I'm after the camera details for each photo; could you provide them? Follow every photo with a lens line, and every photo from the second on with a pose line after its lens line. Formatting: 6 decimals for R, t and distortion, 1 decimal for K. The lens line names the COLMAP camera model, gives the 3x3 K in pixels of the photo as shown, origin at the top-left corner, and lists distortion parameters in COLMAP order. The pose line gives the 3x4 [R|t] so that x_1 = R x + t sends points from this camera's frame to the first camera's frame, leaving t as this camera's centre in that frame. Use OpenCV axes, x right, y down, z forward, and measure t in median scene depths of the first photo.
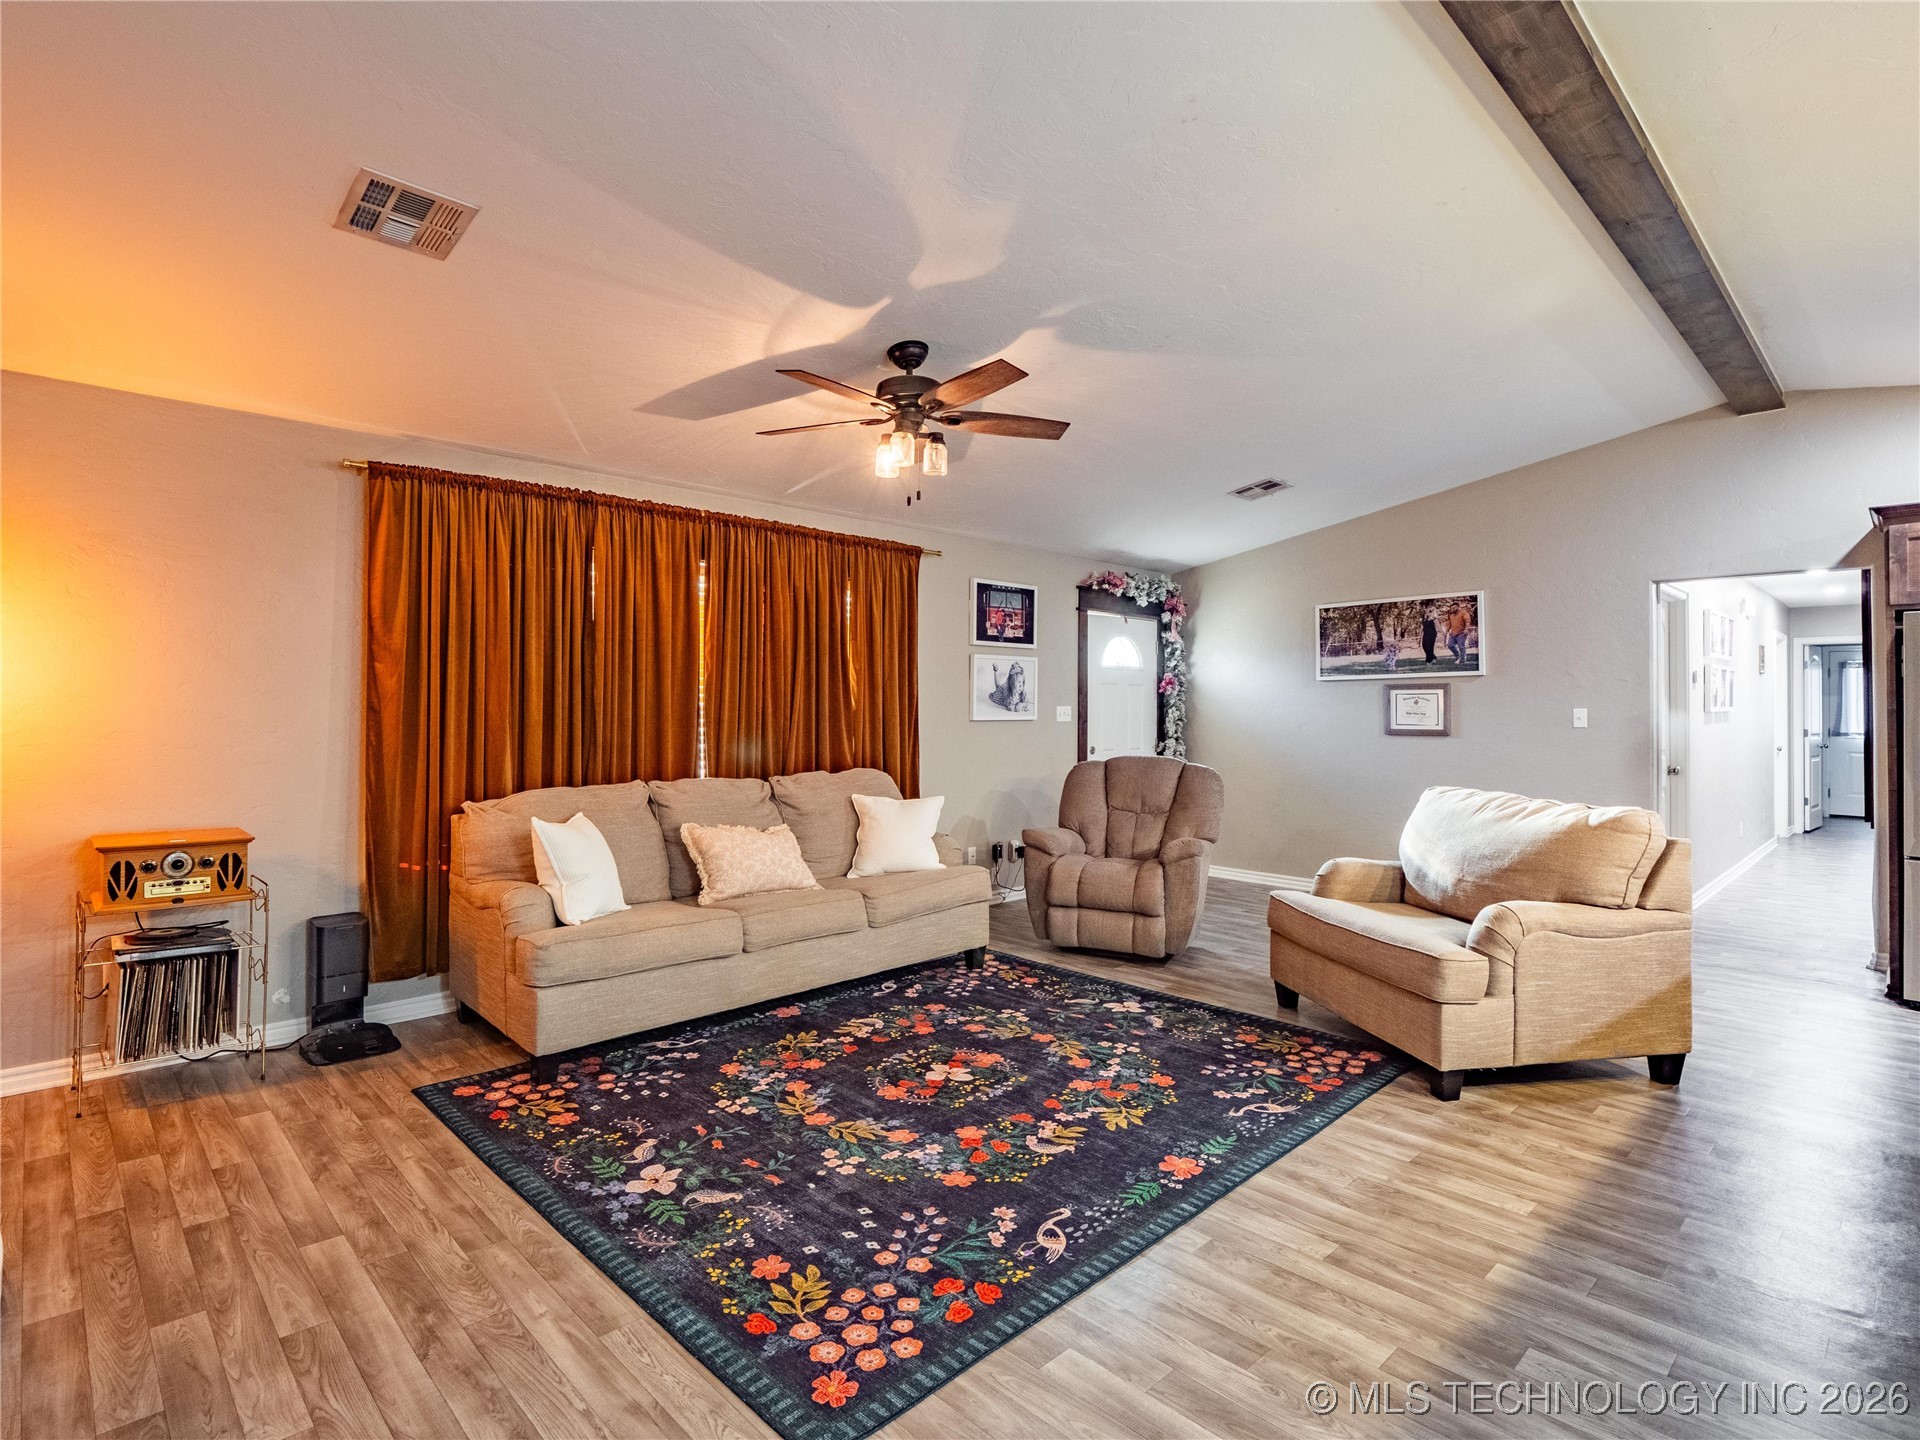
lens RADIAL K [[967.6, 0, 931.5], [0, 967.6, 696.4], [0, 0, 1]] dist [0.015170, -0.024604]
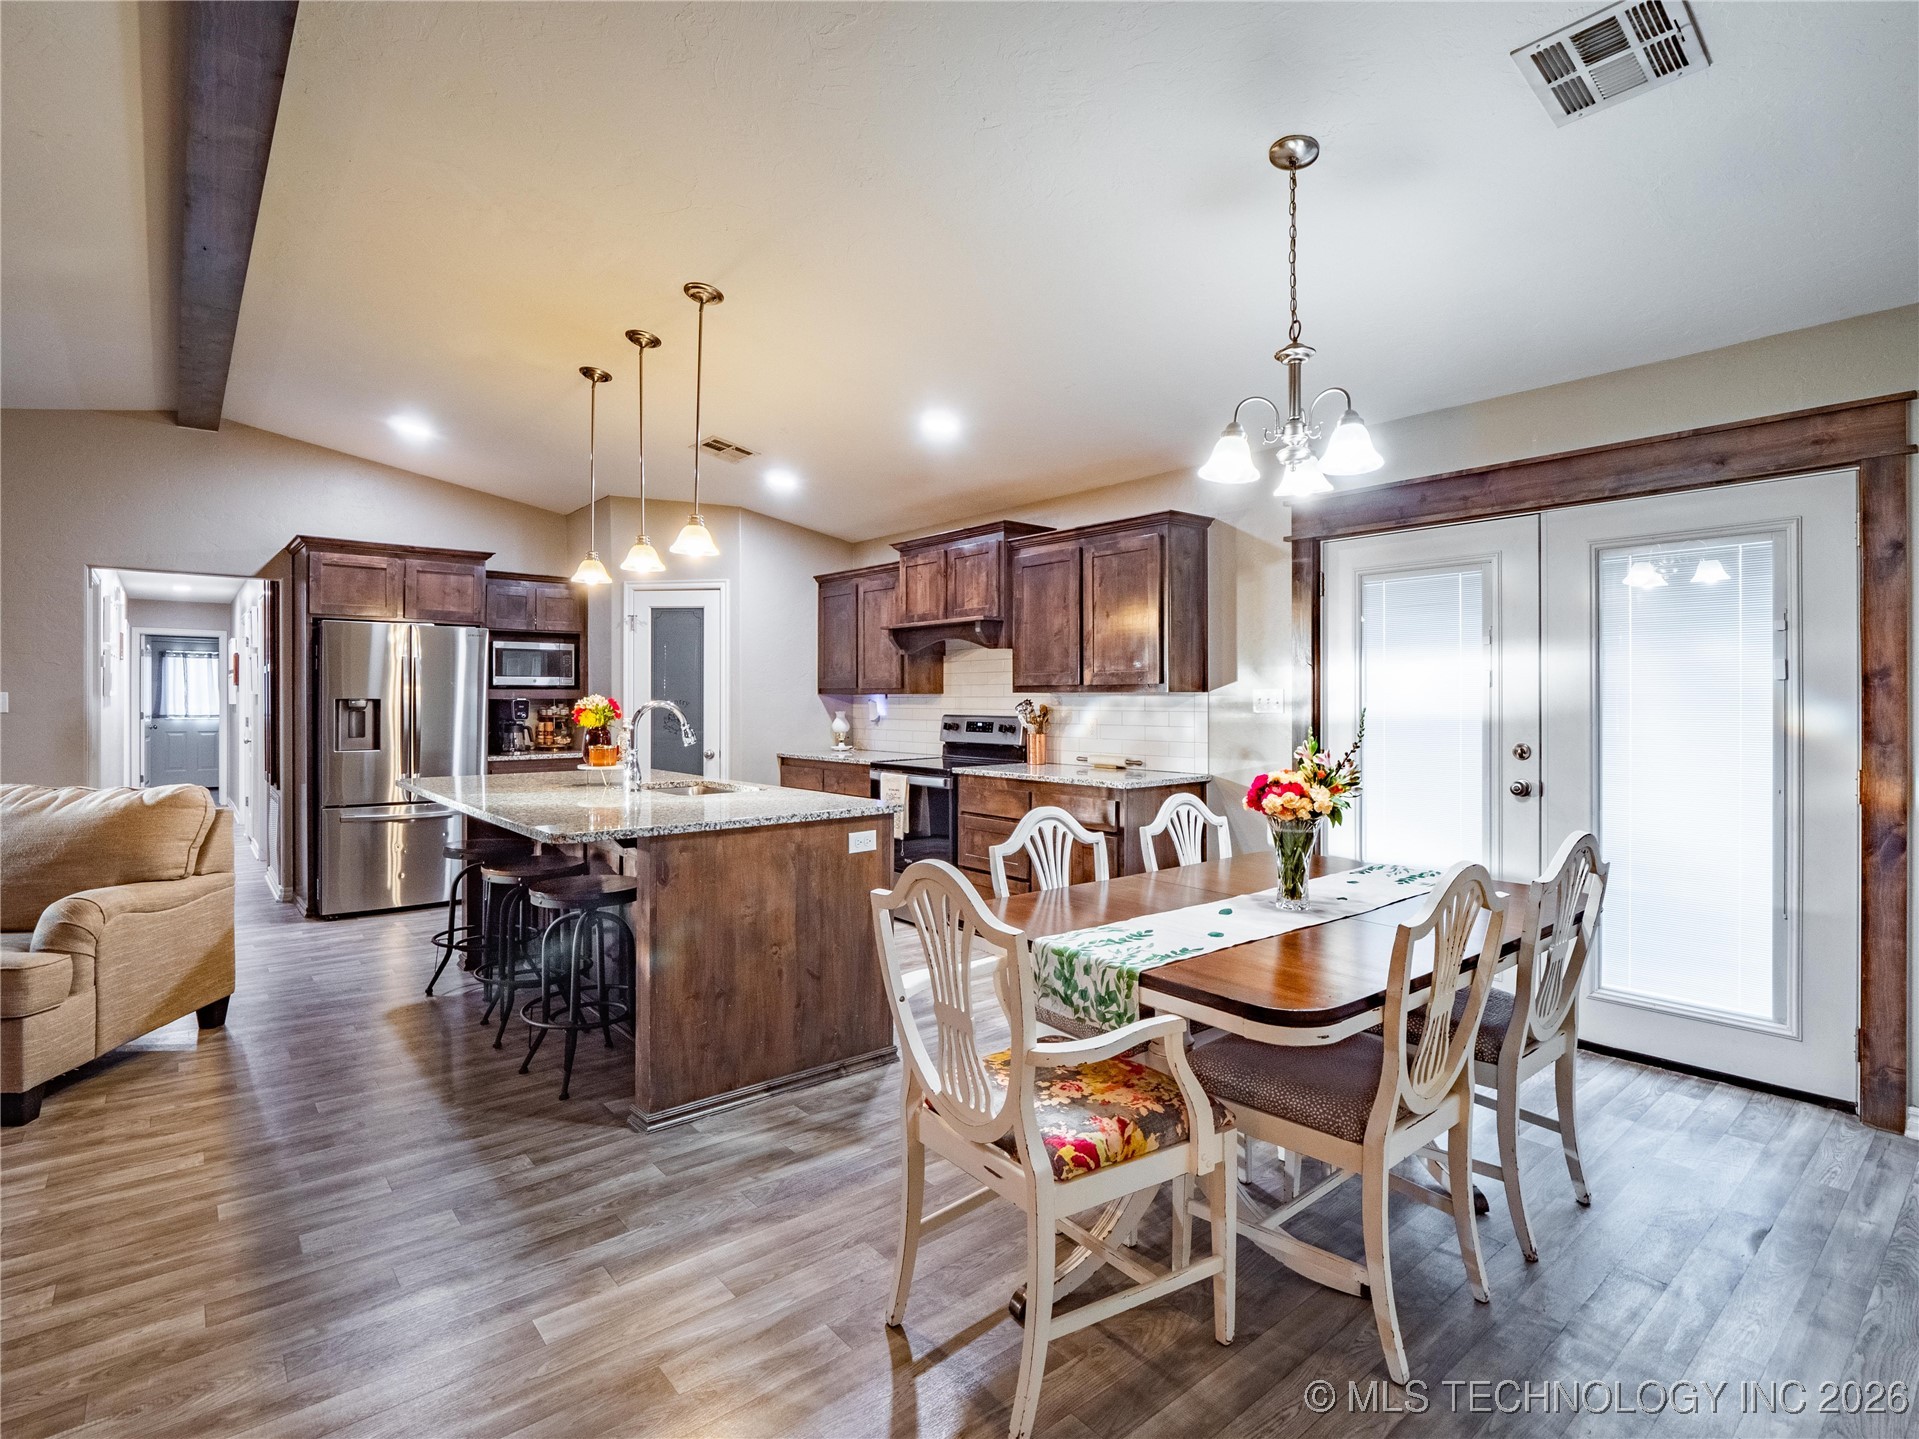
lens RADIAL K [[948.9, 0, 946.5], [0, 948.9, 700.3], [0, 0, 1]] dist [-0.013448, -0.000061]
pose [[0.065775, -0.003143, 0.997830, -0.254722], [-0.017604, 0.999836, 0.004309, 0.001474], [-0.997679, -0.017849, 0.065709, 0.079353]]
